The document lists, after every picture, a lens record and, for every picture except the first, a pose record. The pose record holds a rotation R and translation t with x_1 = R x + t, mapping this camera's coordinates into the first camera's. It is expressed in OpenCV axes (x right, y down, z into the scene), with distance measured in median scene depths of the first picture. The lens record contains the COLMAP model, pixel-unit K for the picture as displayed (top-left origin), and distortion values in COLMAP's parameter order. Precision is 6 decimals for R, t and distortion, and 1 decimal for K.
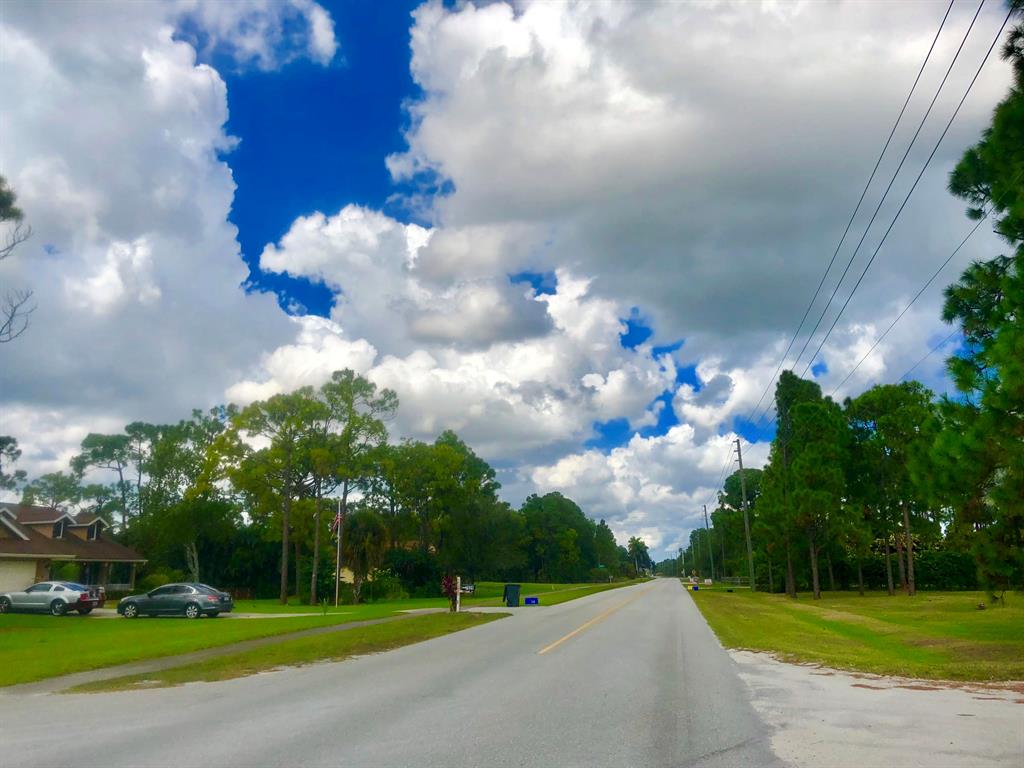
lens RADIAL K [[823.6, 0, 512.0], [0, 823.6, 384.0], [0, 0, 1]] dist [0.060636, 0.001003]
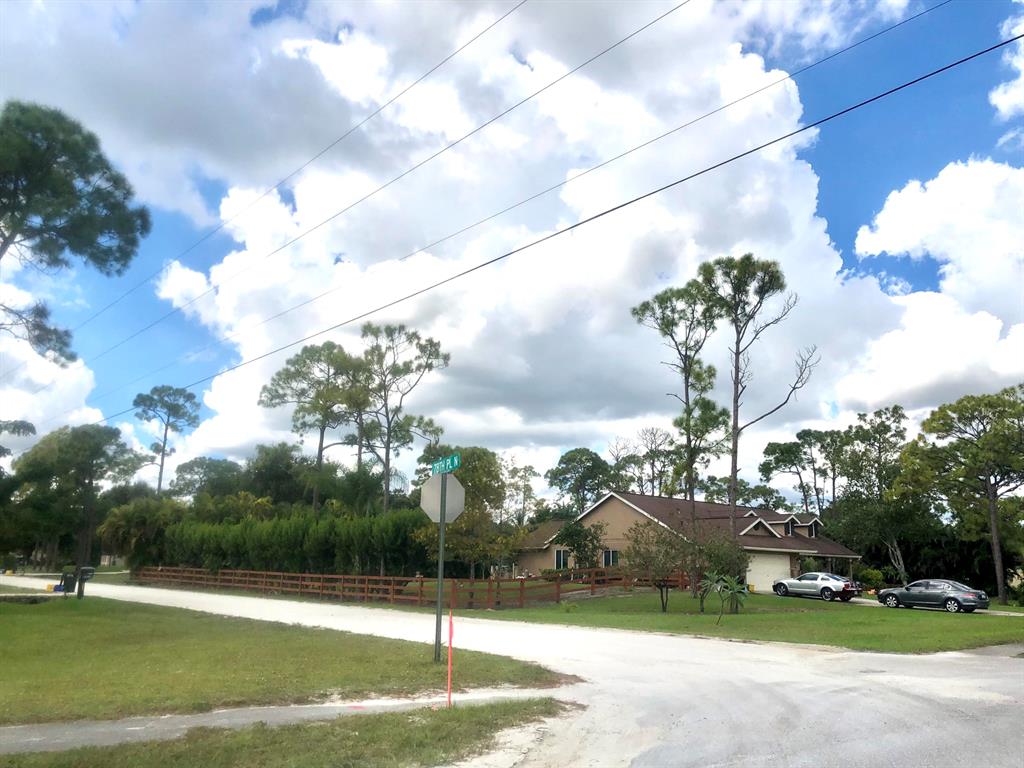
lens RADIAL K [[855.0, 0, 512.0], [0, 855.0, 384.0], [0, 0, 1]] dist [0.031166, -0.010050]
pose [[0.779694, -0.104130, -0.617442, -0.048647], [0.112046, 0.993362, -0.026038, -0.027347], [0.616054, -0.048880, 0.786185, -0.120680]]
